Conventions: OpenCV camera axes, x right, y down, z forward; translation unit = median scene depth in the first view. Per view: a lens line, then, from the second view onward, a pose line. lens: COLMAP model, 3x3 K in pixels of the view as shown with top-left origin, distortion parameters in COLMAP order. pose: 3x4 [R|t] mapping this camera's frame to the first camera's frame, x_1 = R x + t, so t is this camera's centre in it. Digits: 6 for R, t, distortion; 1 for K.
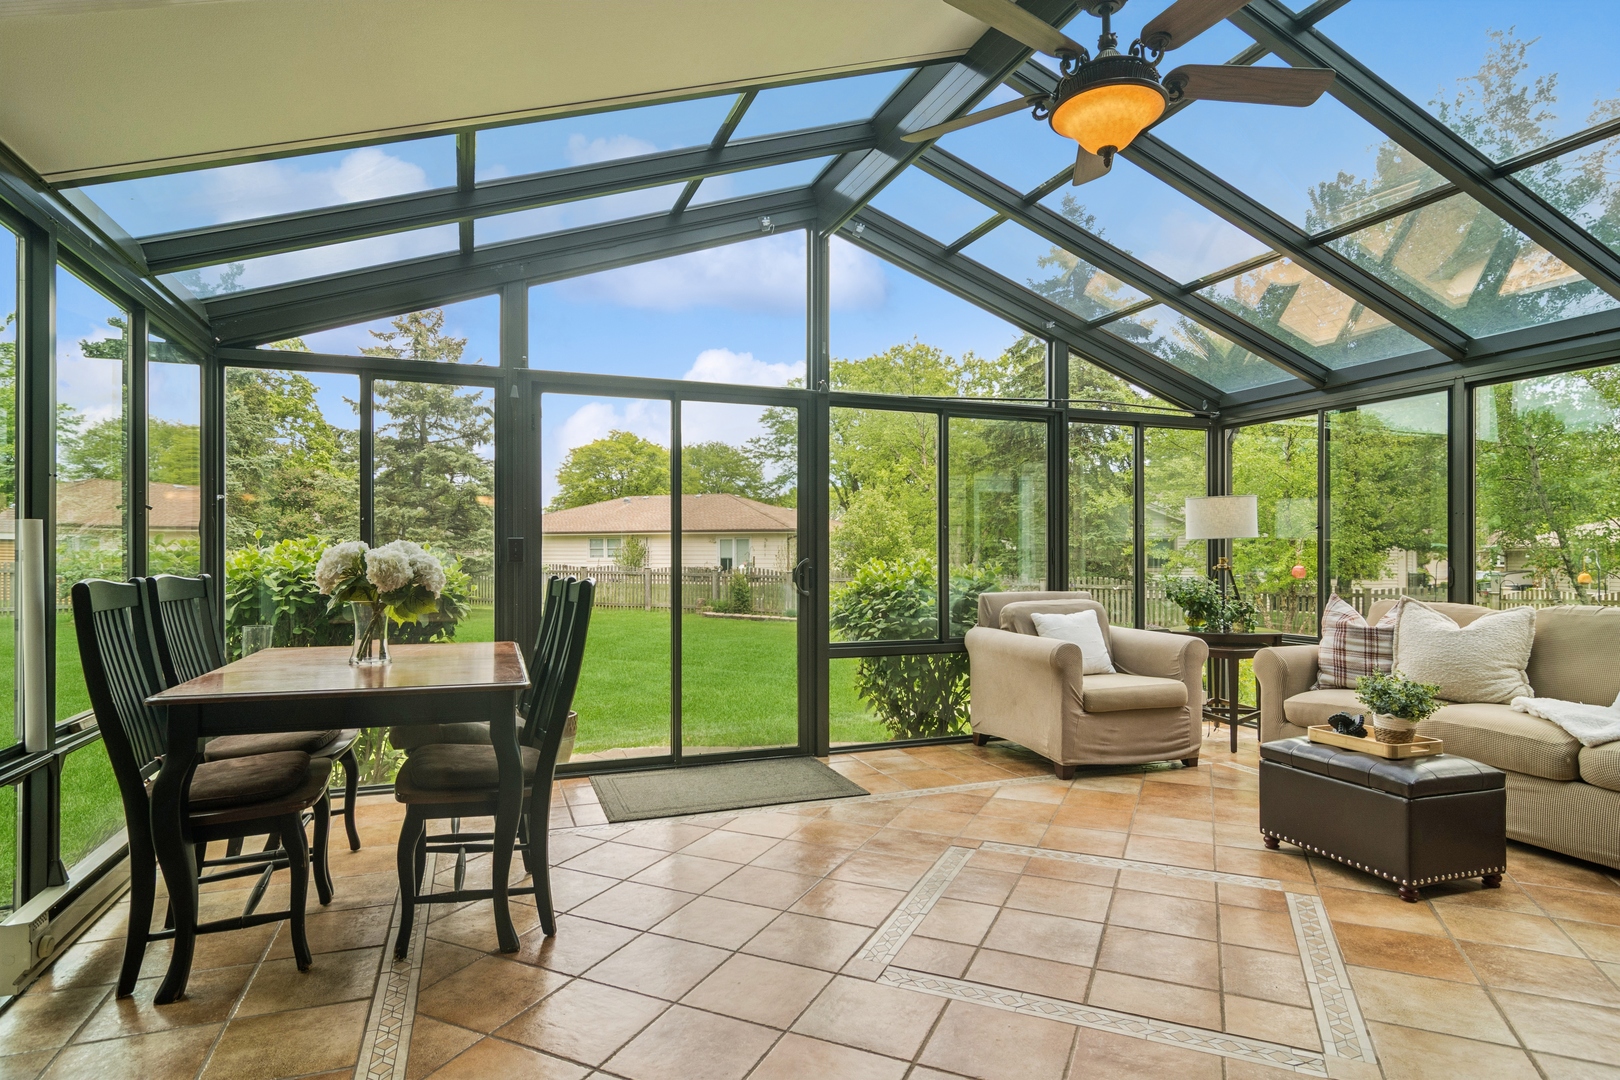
lens RADIAL K [[890.7, 0, 813.7], [0, 890.7, 550.0], [0, 0, 1]] dist [-0.004411, 0.003531]
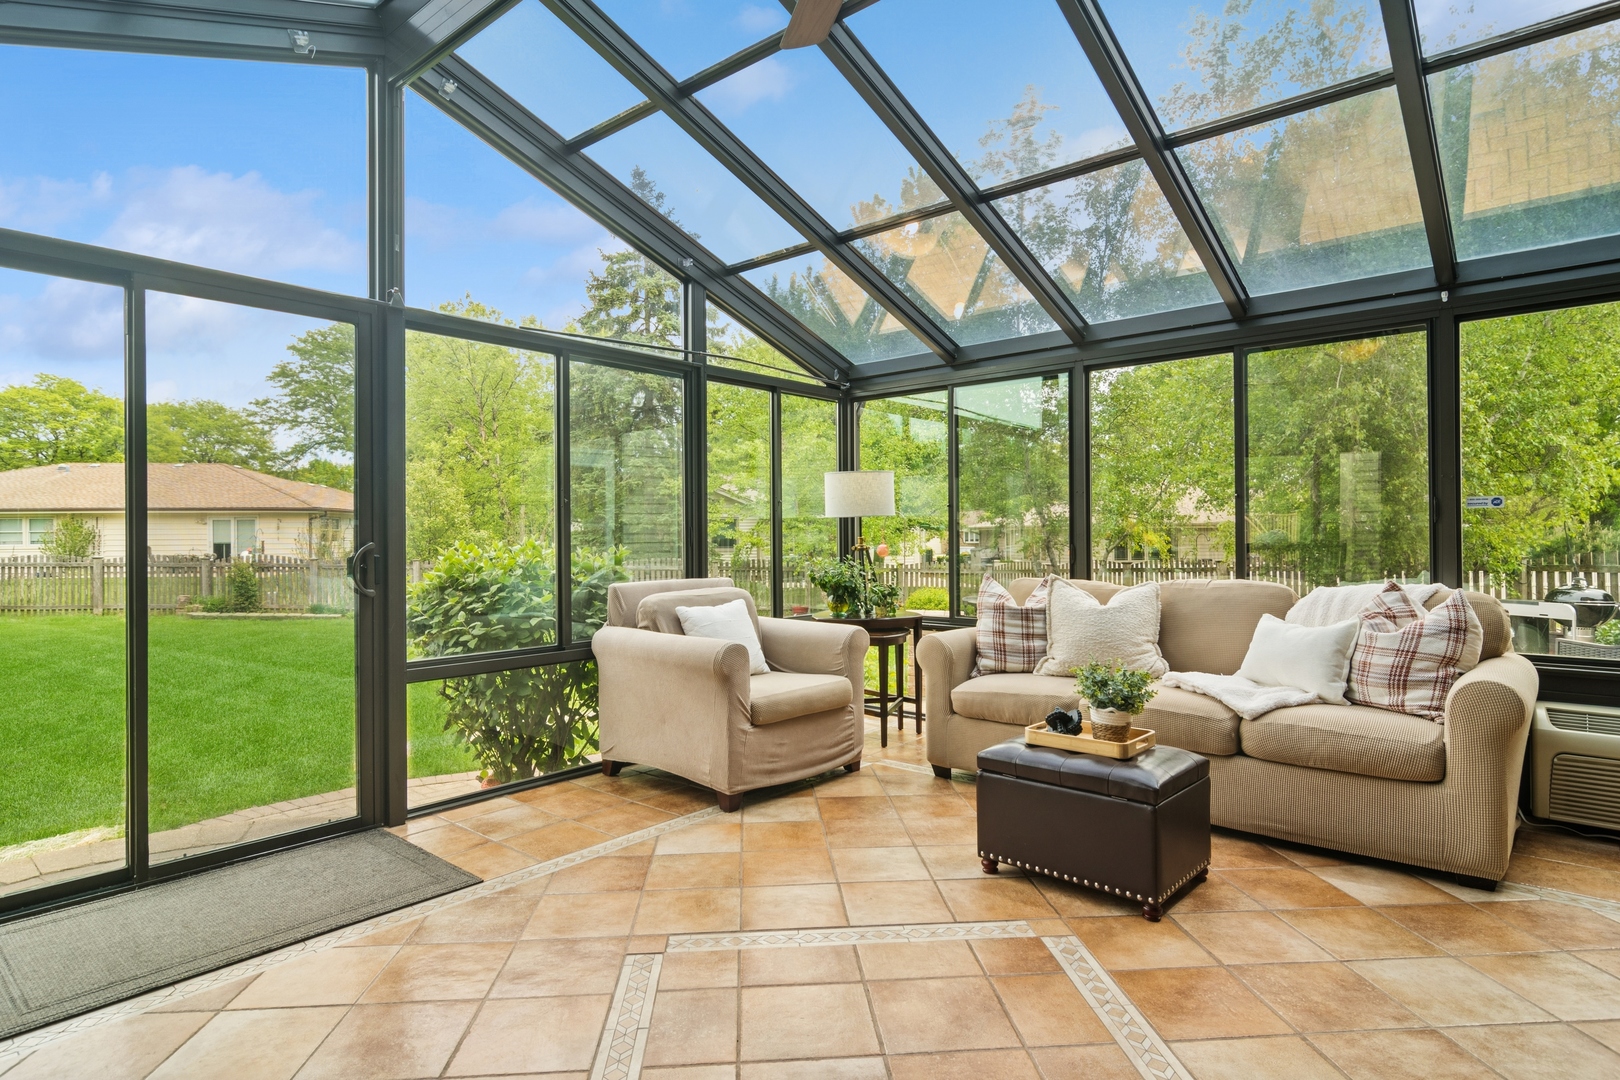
lens RADIAL K [[890.7, 0, 816.2], [0, 890.7, 529.8], [0, 0, 1]] dist [-0.004411, 0.003531]
pose [[0.881161, -0.003584, 0.472803, -0.029166], [0.004592, 0.999989, -0.000977, 0.001668], [-0.472794, 0.003032, 0.881168, 0.222737]]
